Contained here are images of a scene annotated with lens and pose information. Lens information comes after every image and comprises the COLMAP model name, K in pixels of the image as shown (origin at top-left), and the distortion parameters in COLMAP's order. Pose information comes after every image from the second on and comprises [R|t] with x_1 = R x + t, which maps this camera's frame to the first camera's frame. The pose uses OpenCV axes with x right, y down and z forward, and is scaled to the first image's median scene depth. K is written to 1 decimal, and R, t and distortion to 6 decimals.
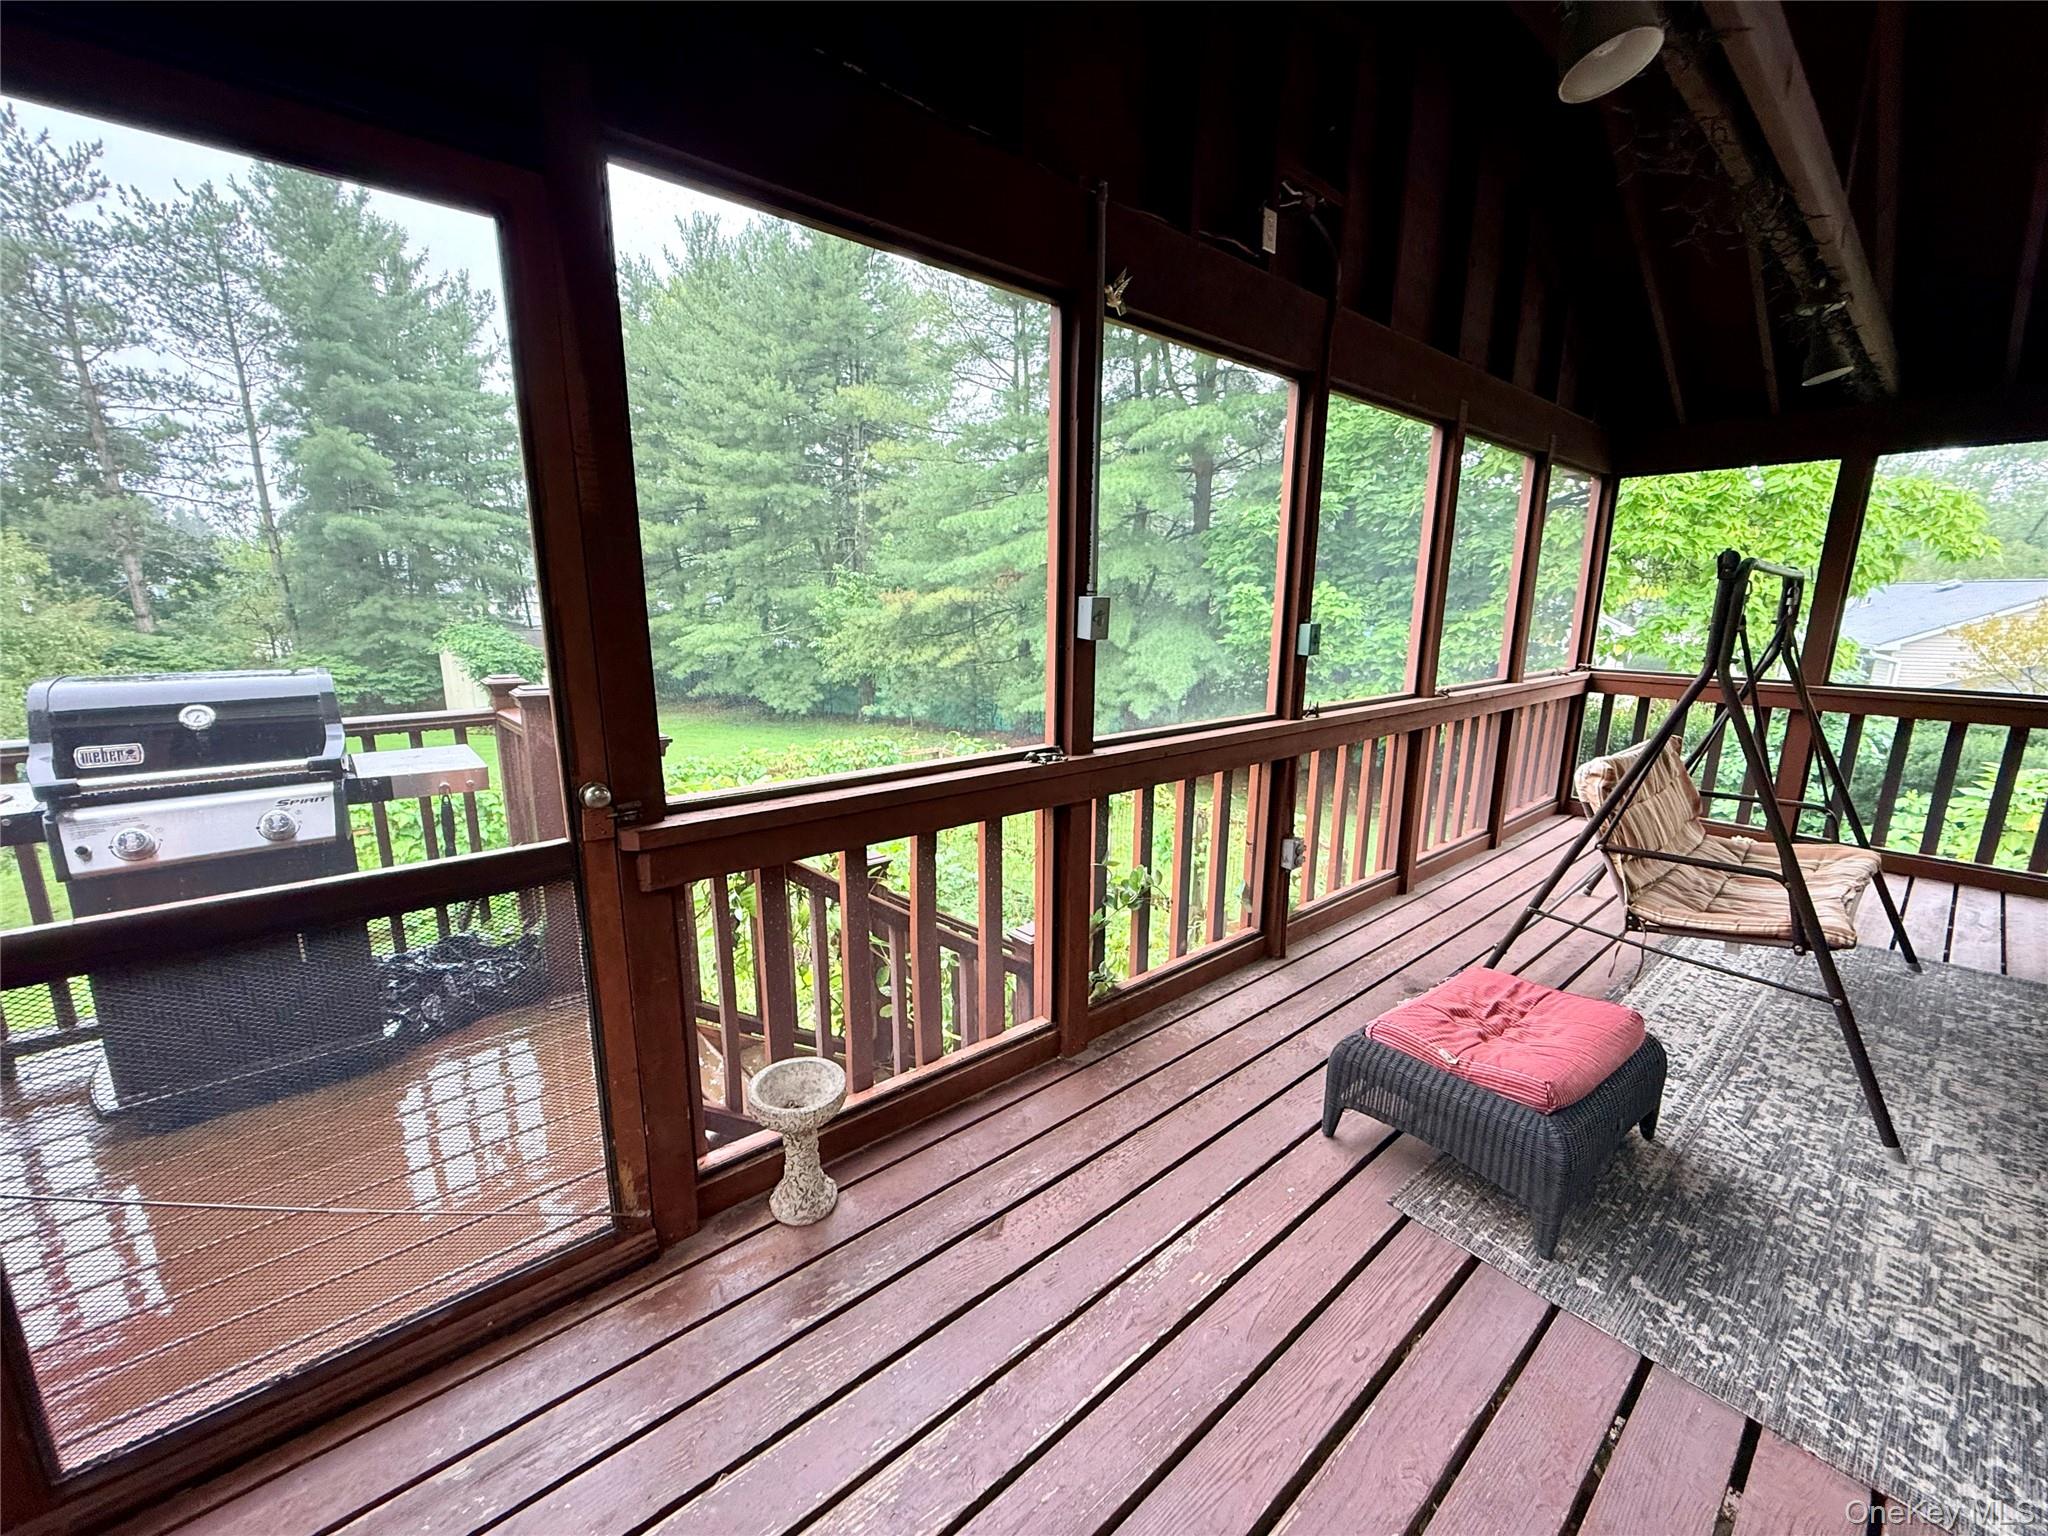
lens RADIAL K [[818.7, 0, 1021.7], [0, 818.7, 774.5], [0, 0, 1]] dist [0.001220, -0.000184]
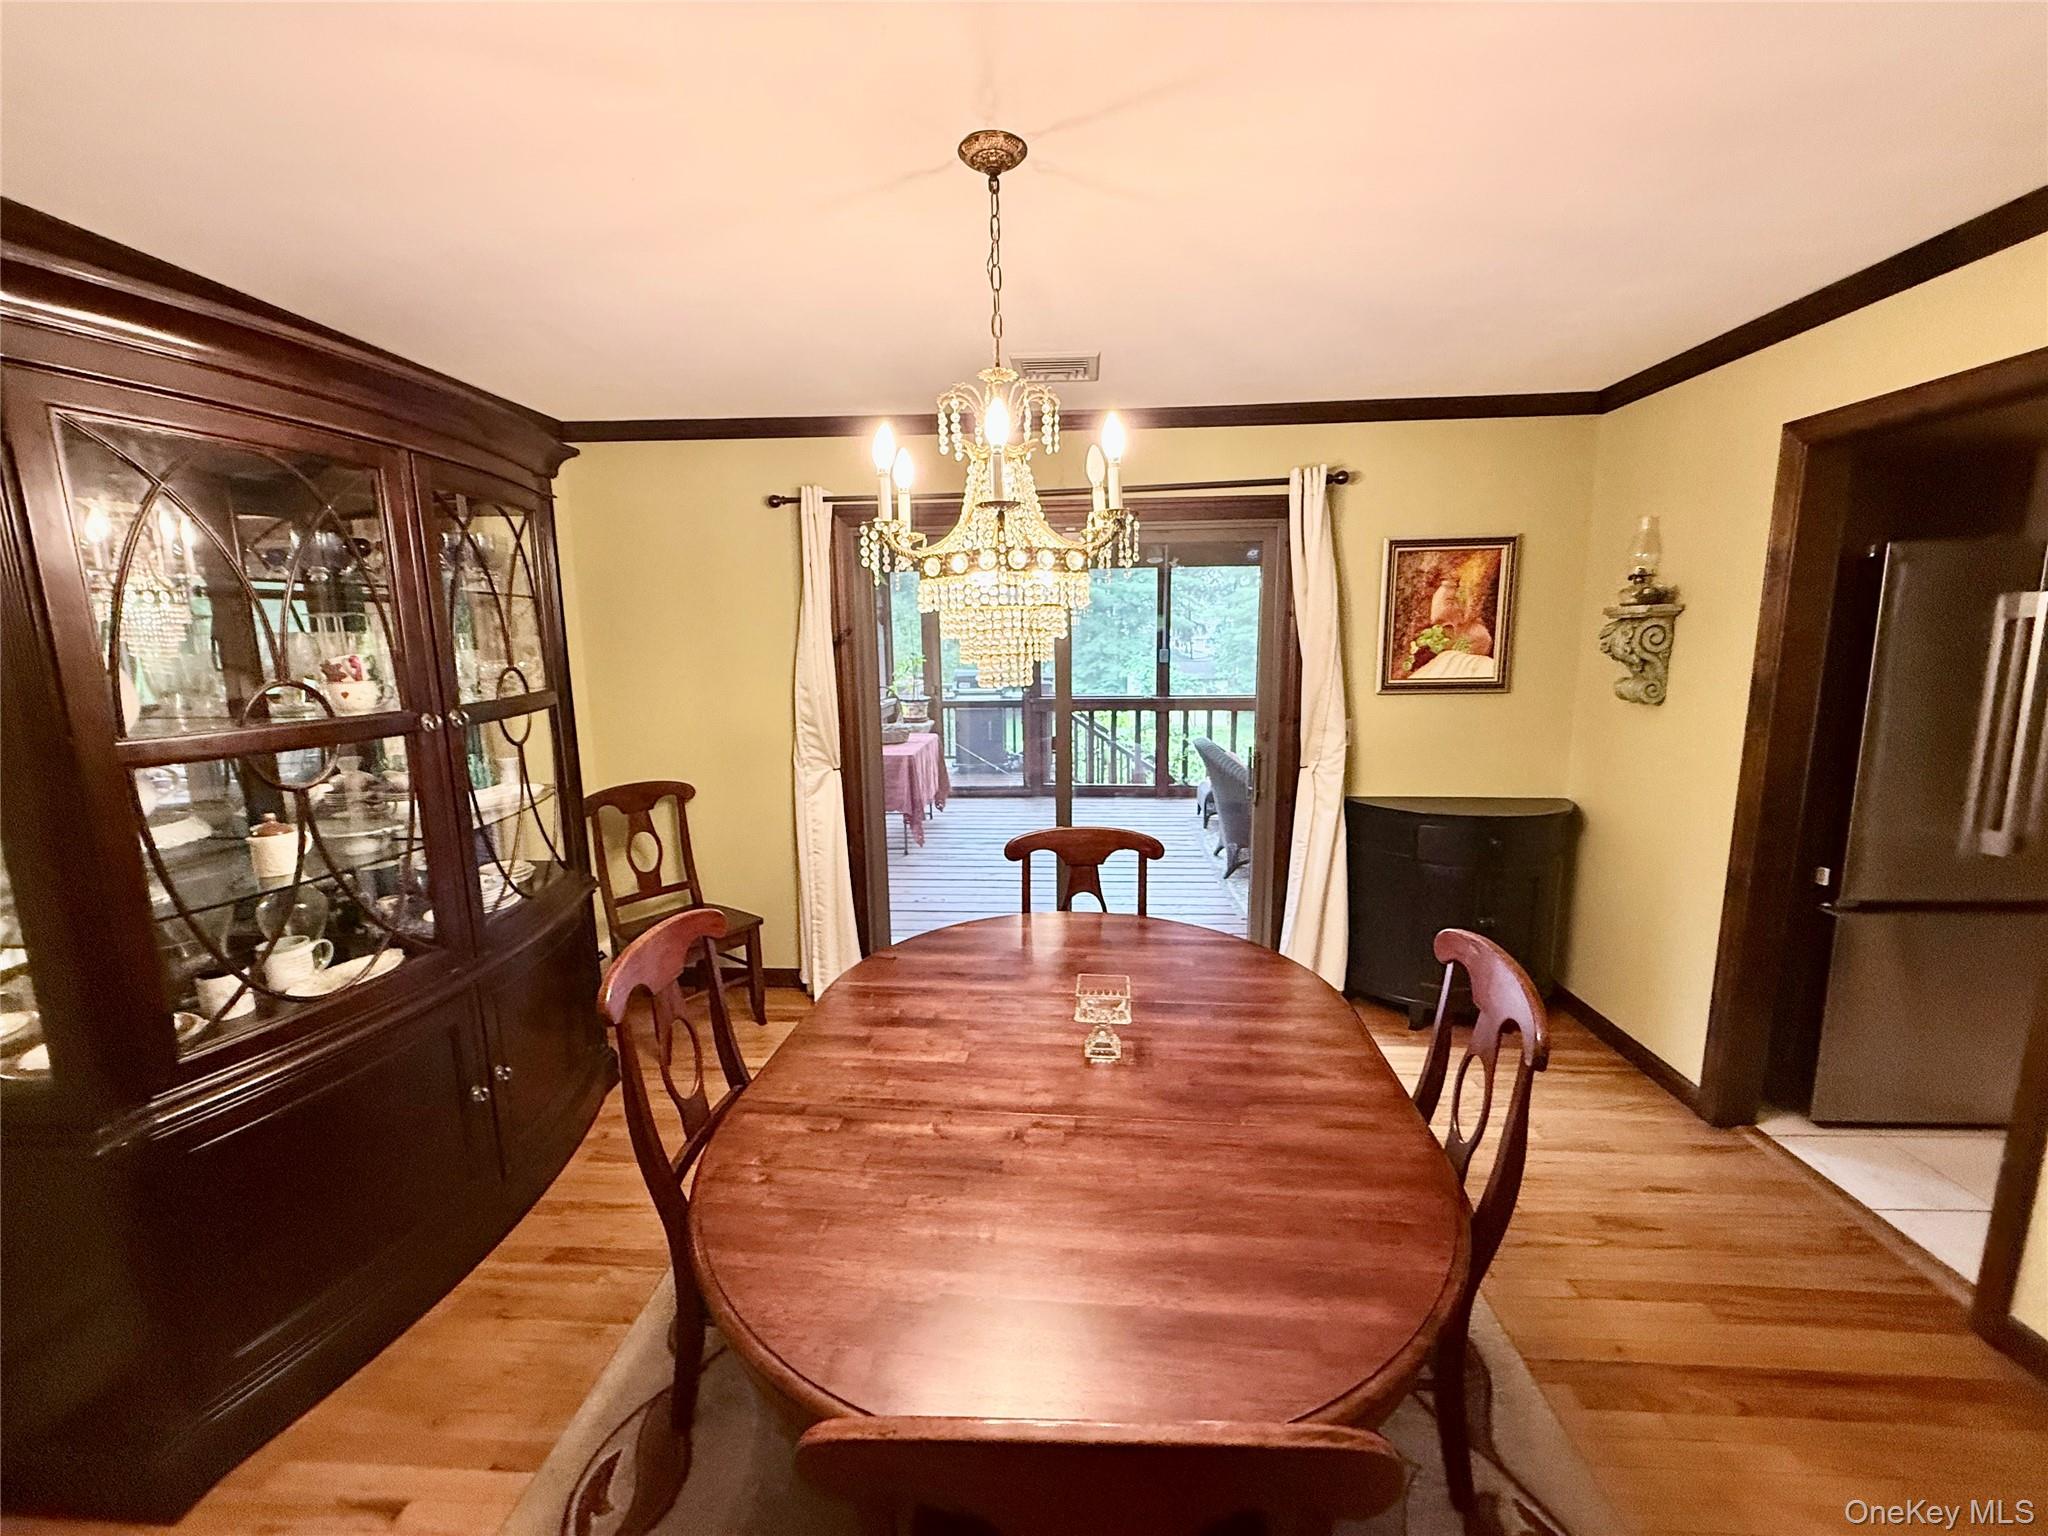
lens RADIAL K [[818.7, 0, 1022.7], [0, 818.7, 766.0], [0, 0, 1]] dist [0.001220, -0.000184]
pose [[0.715734, 0.093314, -0.692111, 0.183244], [-0.127034, 0.991896, 0.002363, 0.030239], [0.686723, 0.086230, 0.721787, -0.163423]]
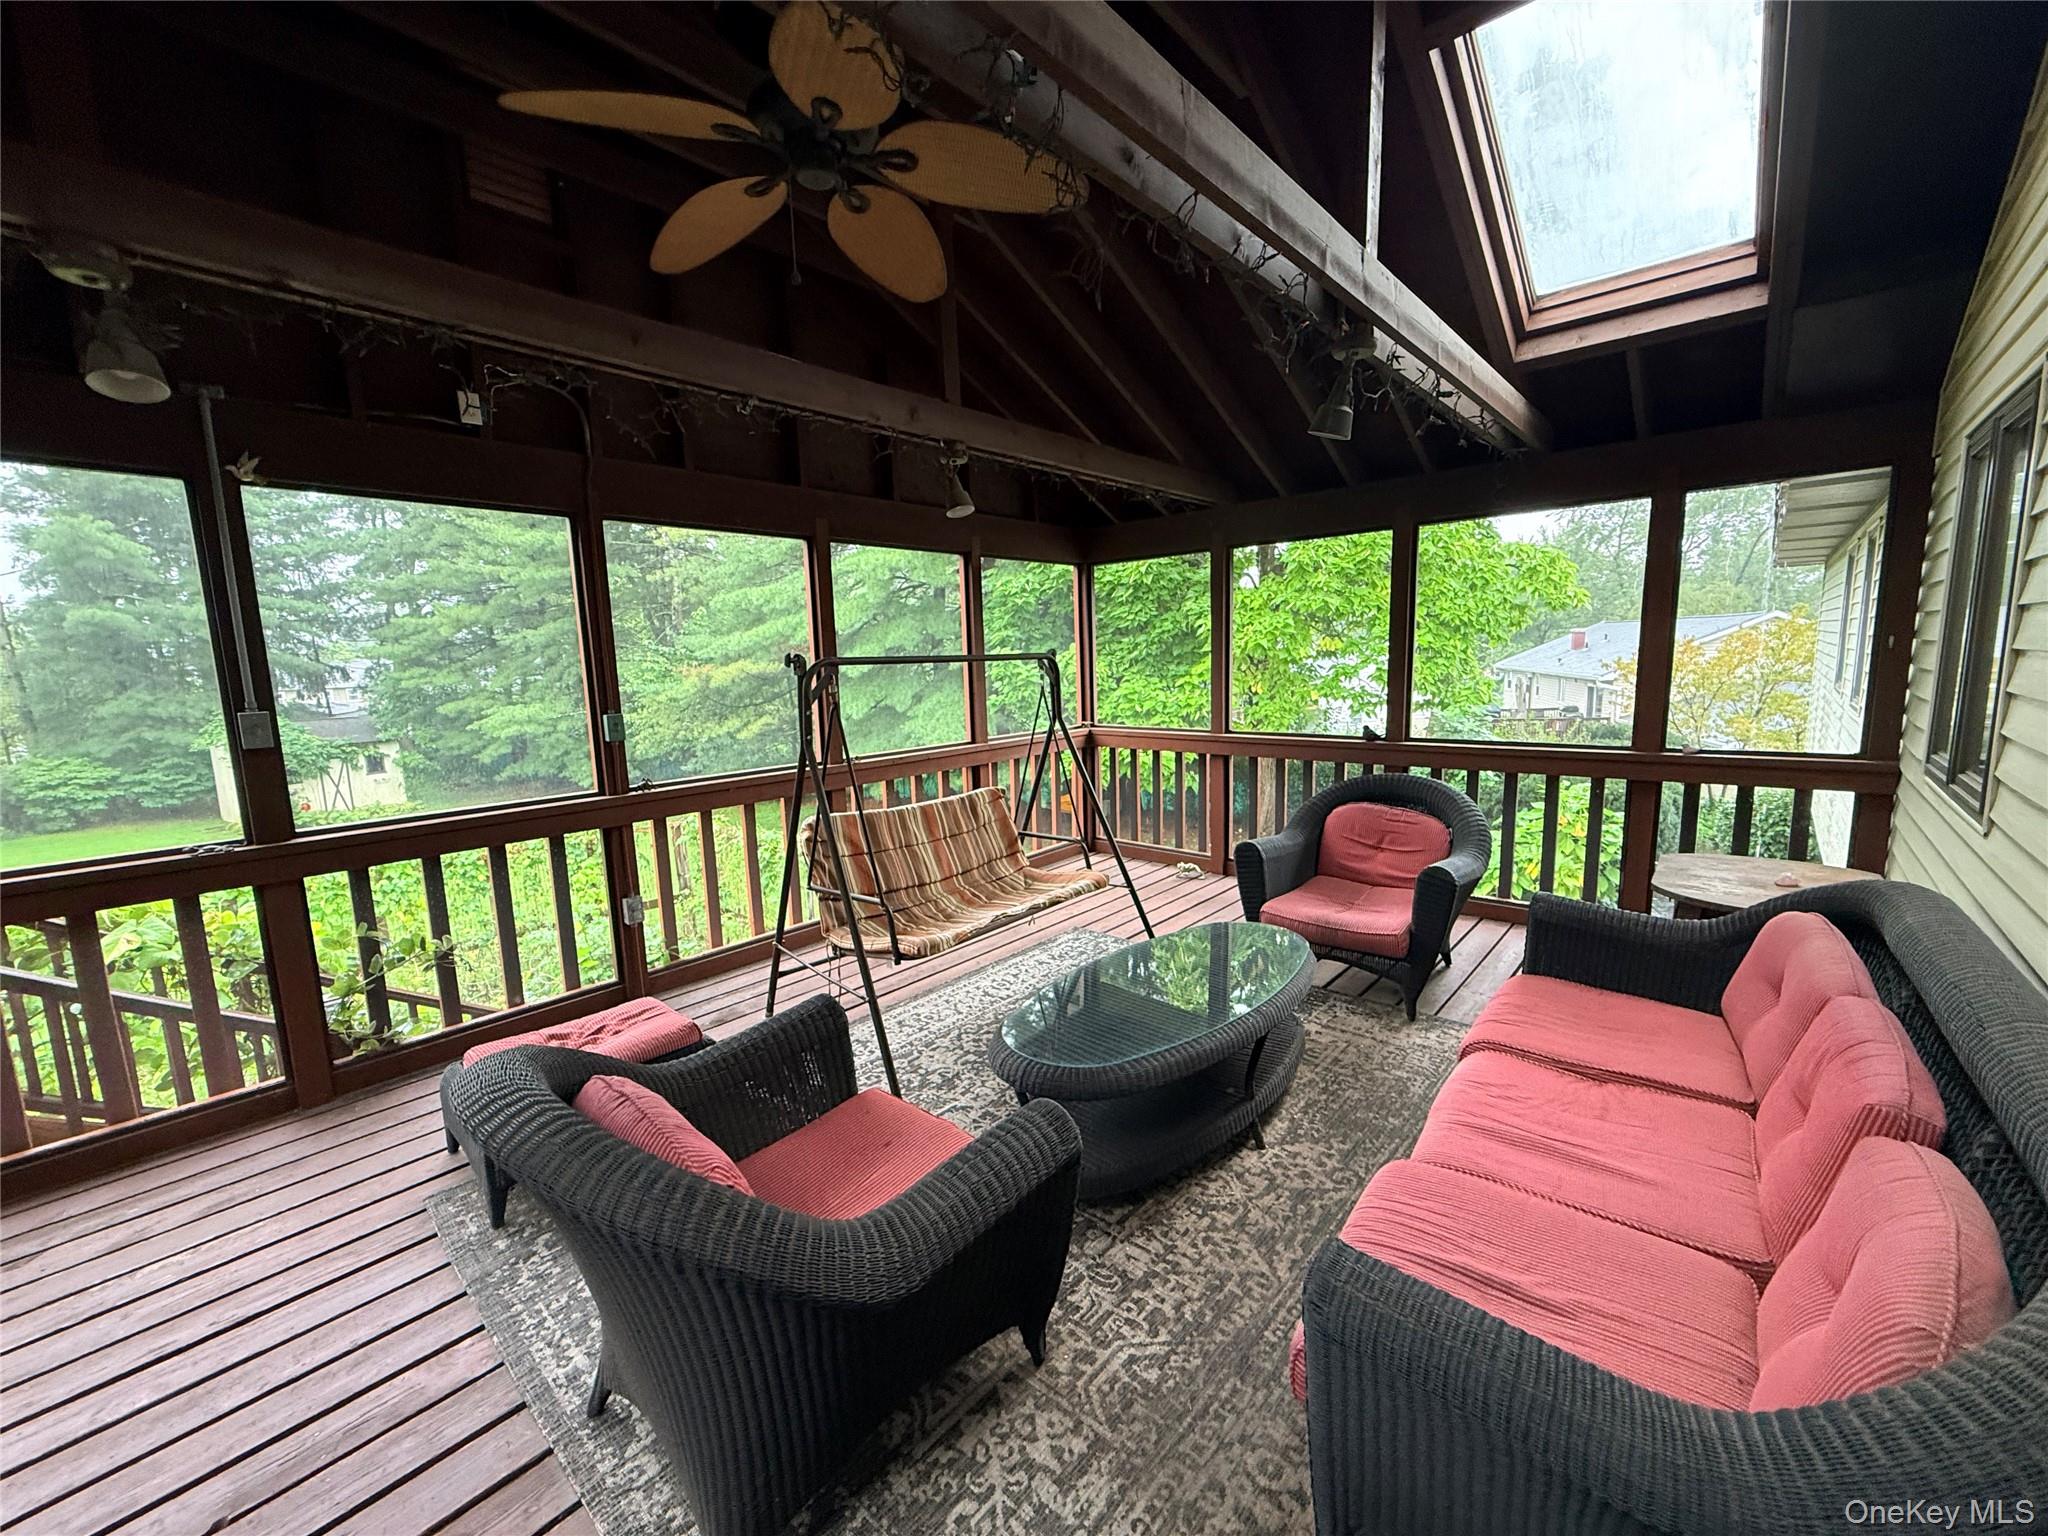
lens RADIAL K [[818.7, 0, 1020.9], [0, 818.7, 775.4], [0, 0, 1]] dist [0.001220, -0.000184]
pose [[0.990654, -0.056977, 0.123931, 0.090562], [0.065483, 0.995690, -0.065674, 0.002226], [-0.119655, 0.073175, 0.990115, -0.026826]]
